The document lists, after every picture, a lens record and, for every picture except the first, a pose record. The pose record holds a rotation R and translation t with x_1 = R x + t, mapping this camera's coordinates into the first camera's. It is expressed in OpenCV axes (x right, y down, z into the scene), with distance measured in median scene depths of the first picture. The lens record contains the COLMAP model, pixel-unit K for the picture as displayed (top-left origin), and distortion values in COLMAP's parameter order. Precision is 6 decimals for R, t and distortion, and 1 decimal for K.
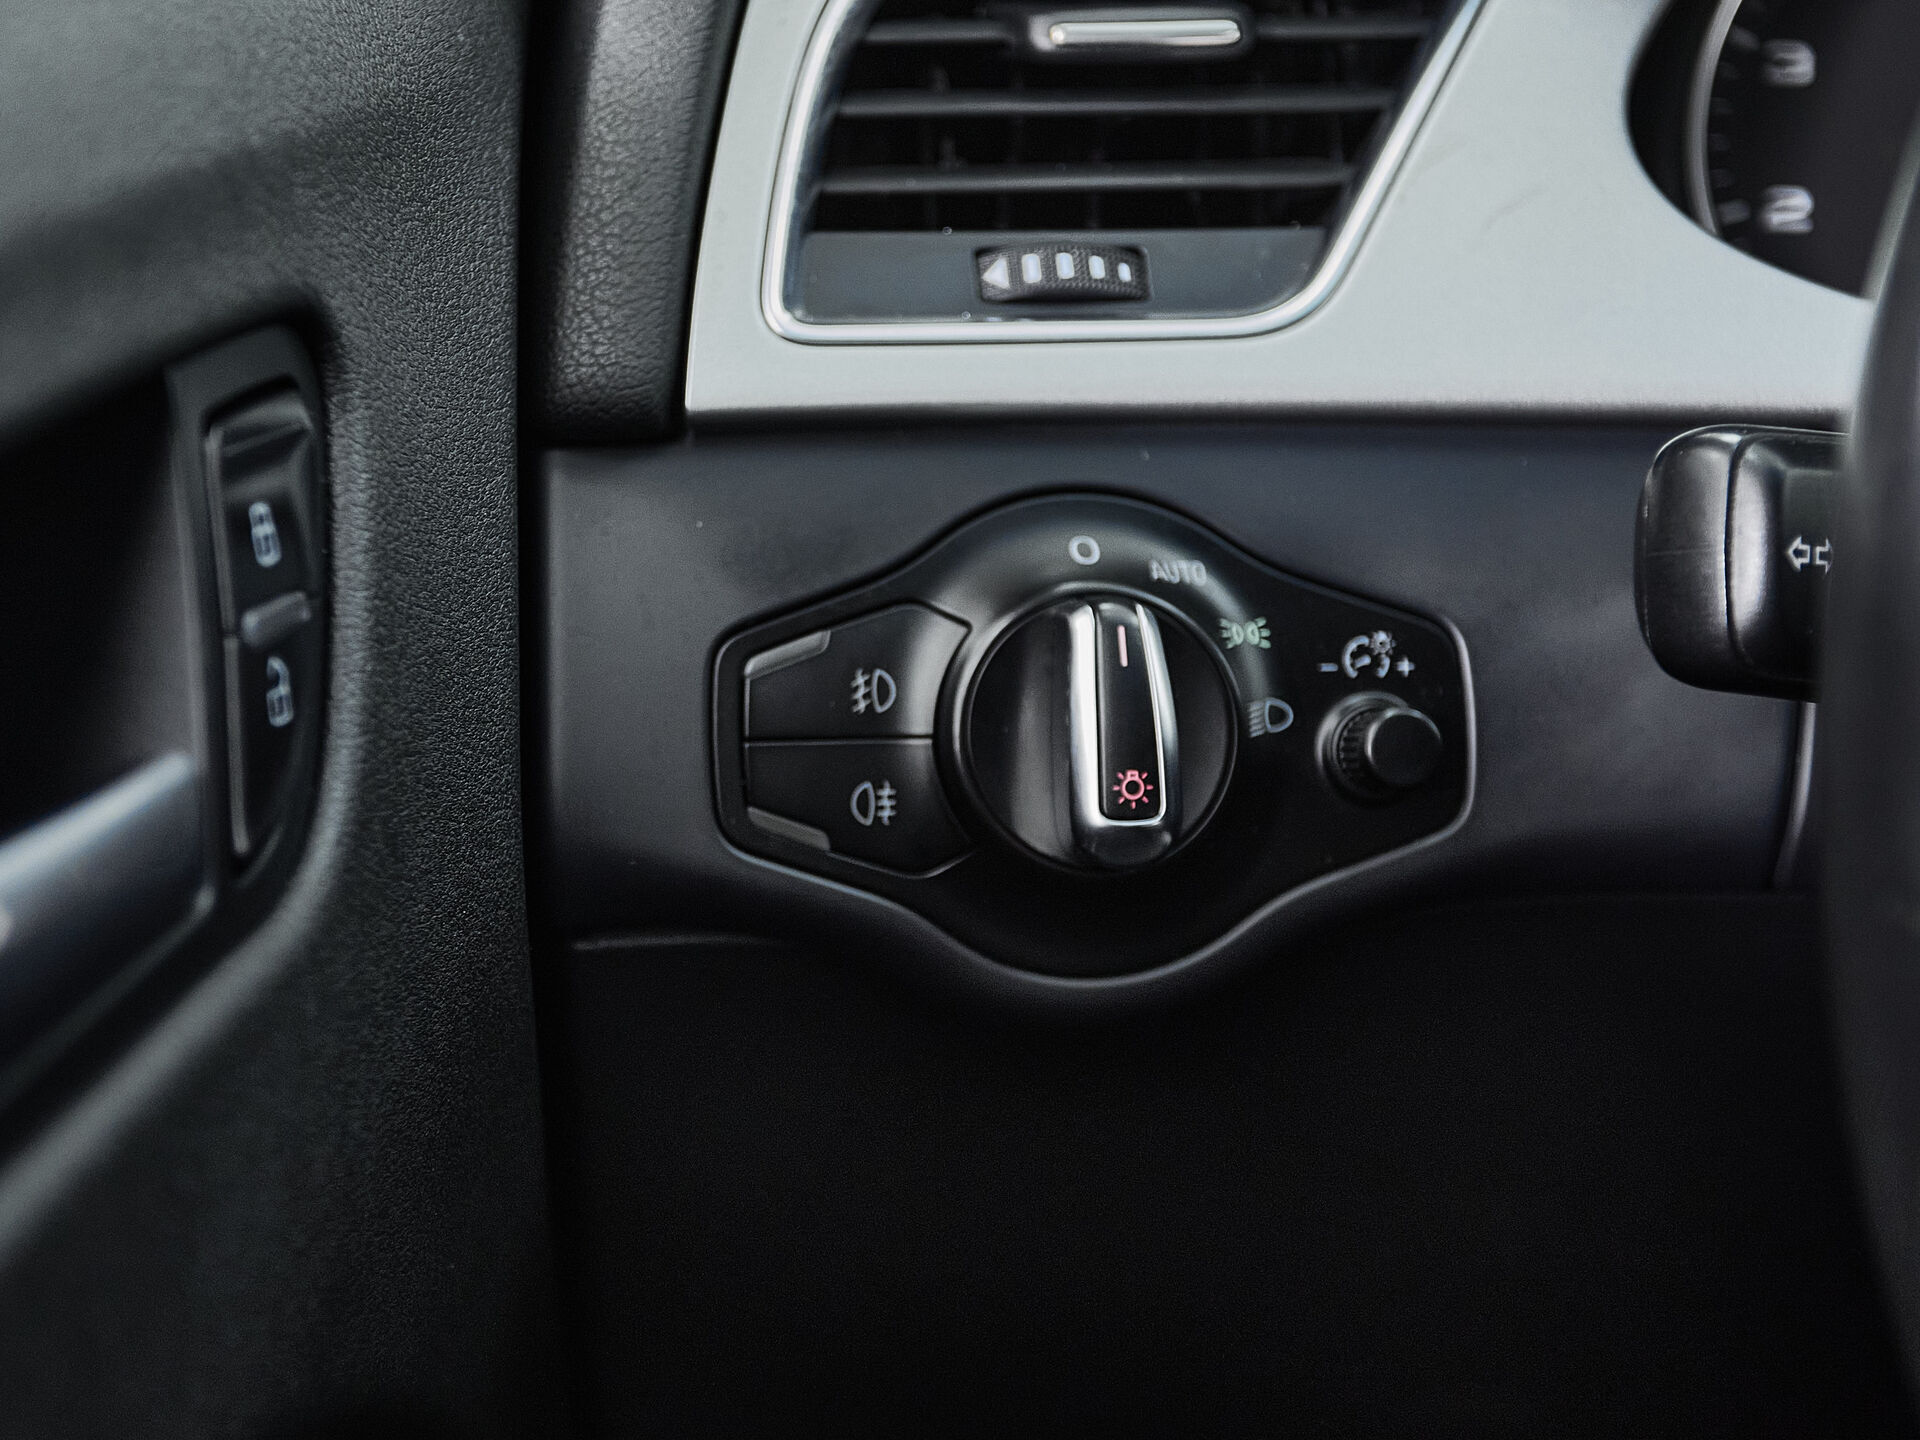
lens RADIAL K [[3390.8, 0, 960.0], [0, 3390.8, 720.0], [0, 0, 1]] dist [0.034566, 0.088576]
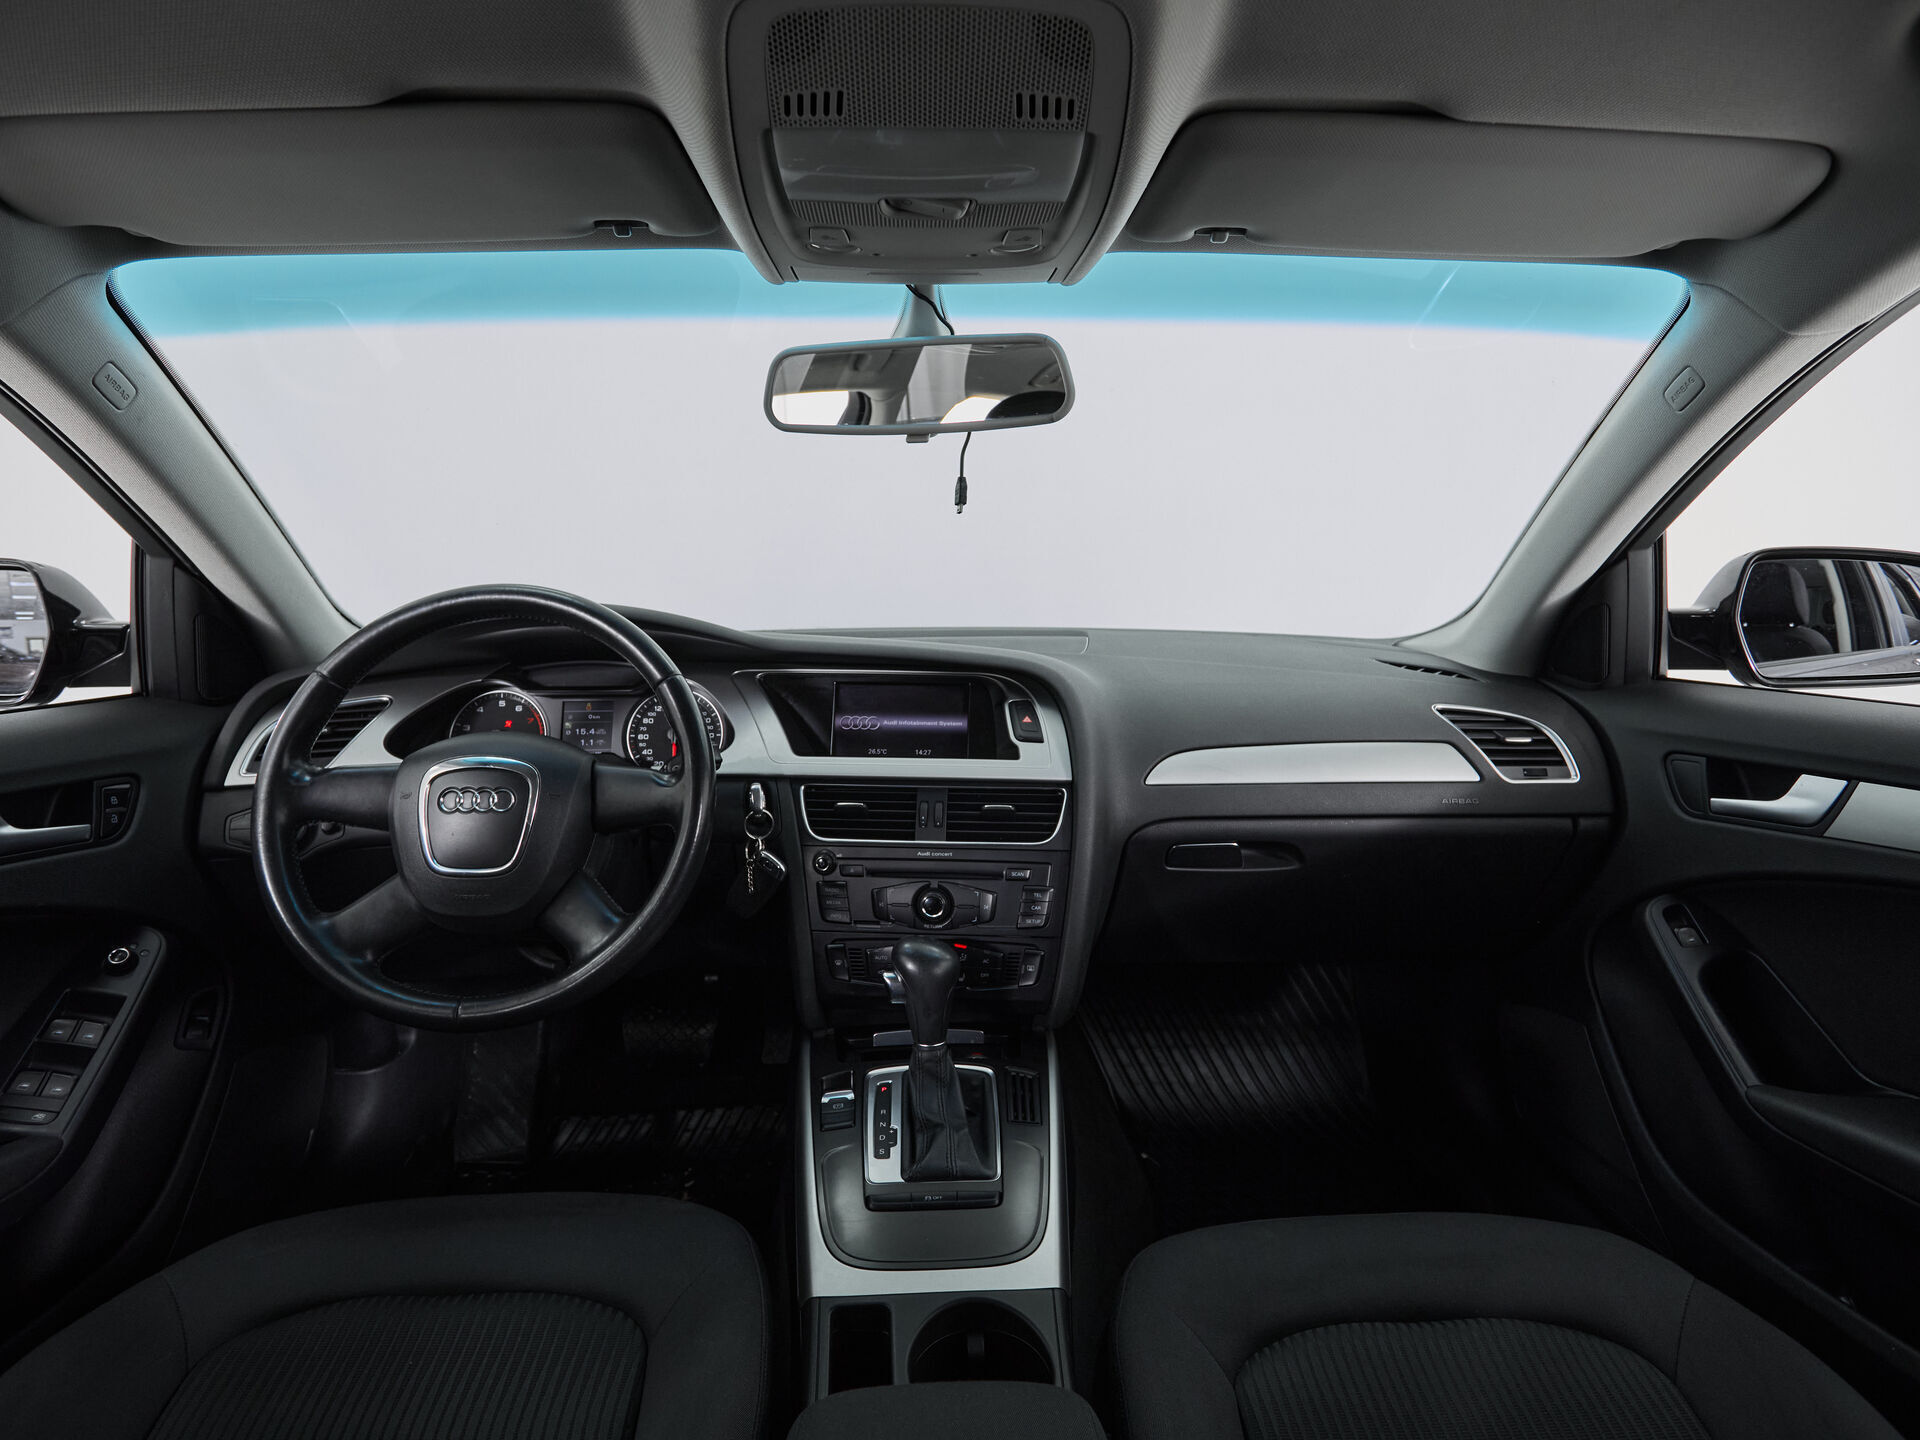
lens RADIAL K [[1037.0, 0, 960.0], [0, 1037.0, 720.0], [0, 0, 1]] dist [-0.003833, -0.001542]
pose [[0.996980, -0.059537, 0.049867, 1.389087], [0.067619, 0.981276, -0.180347, 0.278219], [-0.038196, 0.183174, 0.982338, -1.283972]]
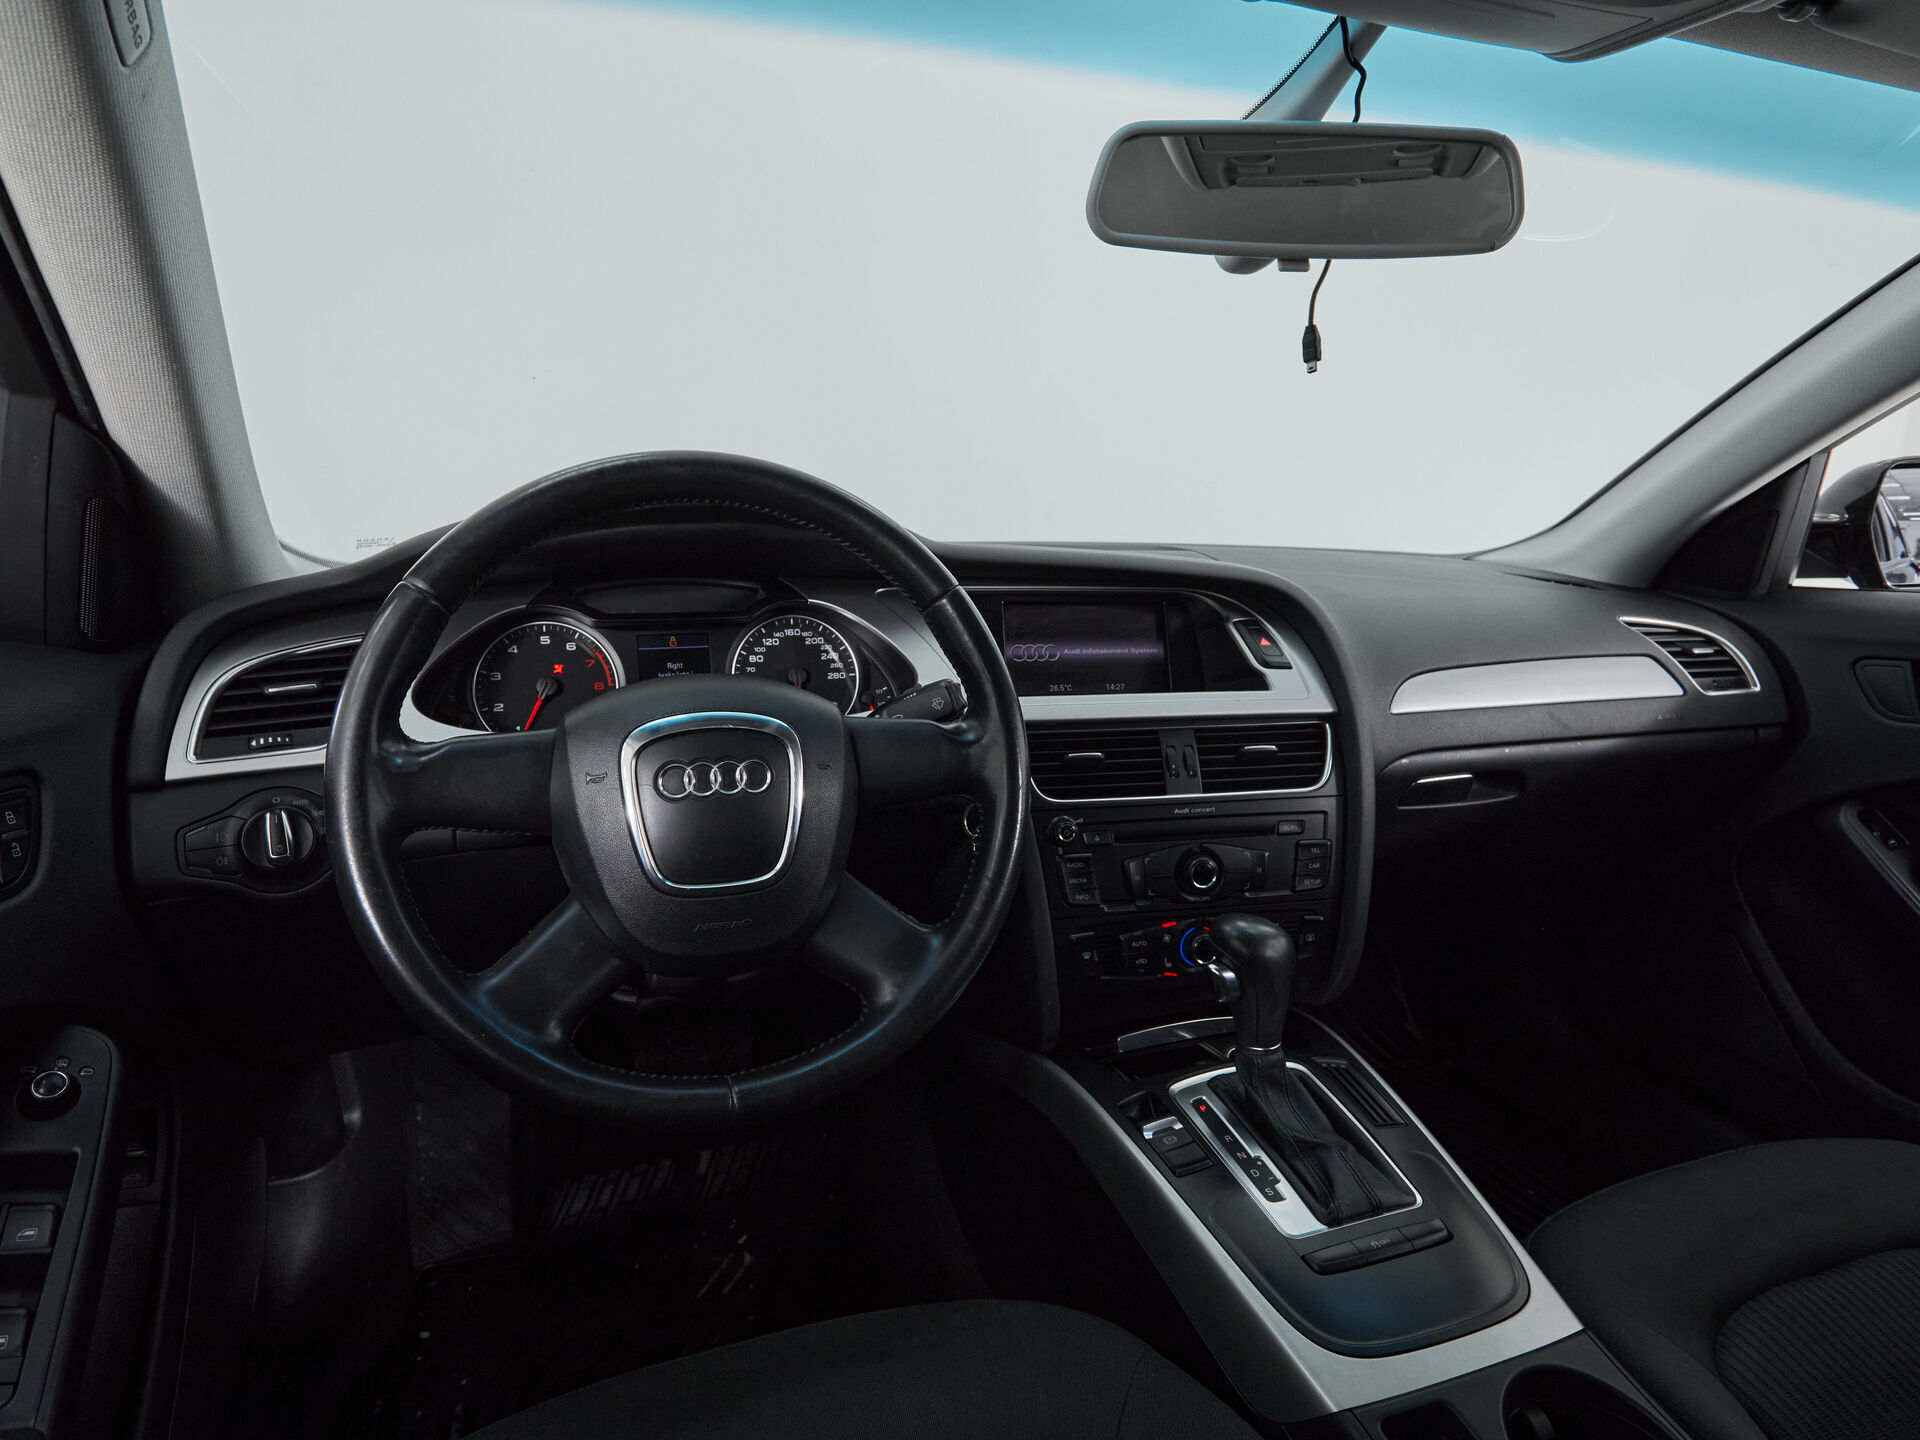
lens RADIAL K [[1048.5, 0, 960.0], [0, 1048.5, 720.0], [0, 0, 1]] dist [-0.005276, -0.000374]
pose [[0.940589, -0.107229, 0.322170, 0.468240], [0.144665, 0.984955, -0.094531, 0.111964], [-0.307186, 0.135521, 0.941950, -0.643851]]
